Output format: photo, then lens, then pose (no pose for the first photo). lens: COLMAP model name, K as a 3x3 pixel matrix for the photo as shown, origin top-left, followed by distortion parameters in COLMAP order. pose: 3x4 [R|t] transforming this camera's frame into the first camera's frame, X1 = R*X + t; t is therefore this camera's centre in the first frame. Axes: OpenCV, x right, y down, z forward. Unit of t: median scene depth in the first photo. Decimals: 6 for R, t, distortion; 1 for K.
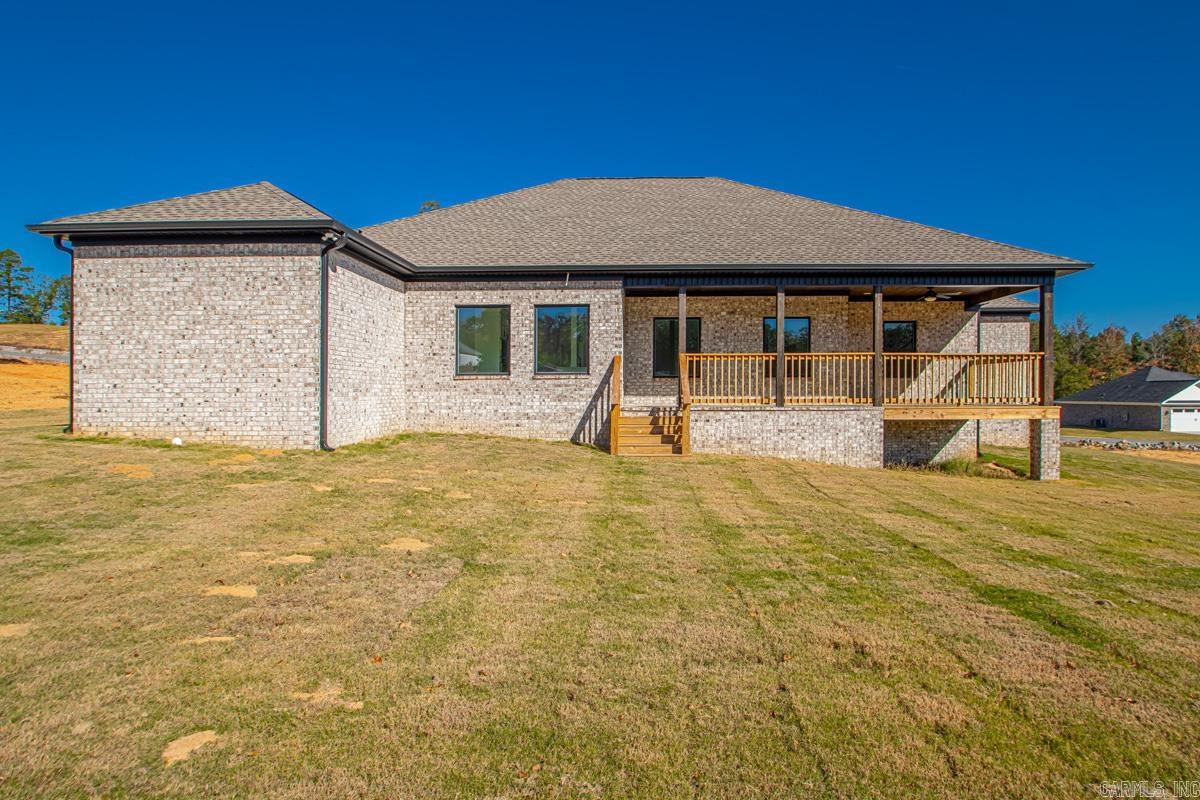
lens RADIAL K [[552.8, 0, 638.0], [0, 552.8, 395.6], [0, 0, 1]] dist [-0.002334, -0.000541]
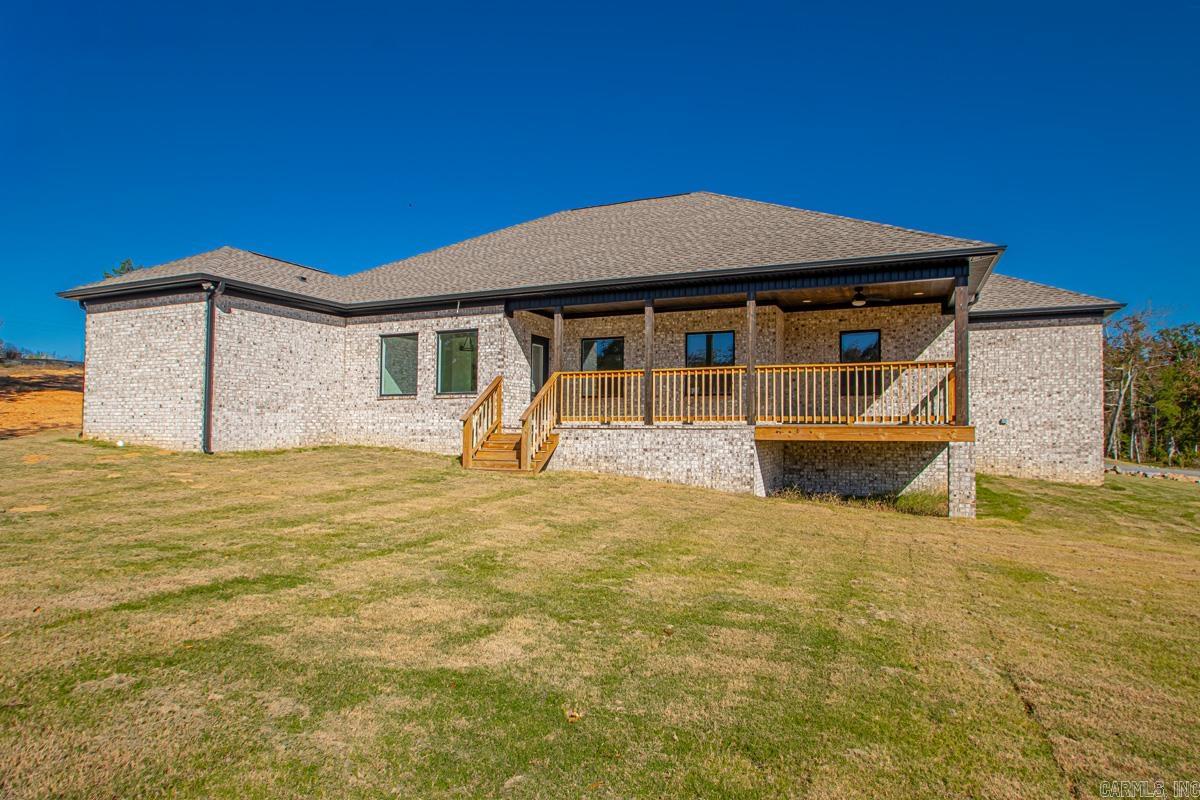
lens RADIAL K [[557.5, 0, 585.7], [0, 557.5, 401.2], [0, 0, 1]] dist [-0.003088, -0.000218]
pose [[0.946391, -0.007461, -0.322938, 0.459088], [-0.005324, 0.999237, -0.038687, 0.016738], [0.322980, 0.038332, 0.945629, 0.046881]]
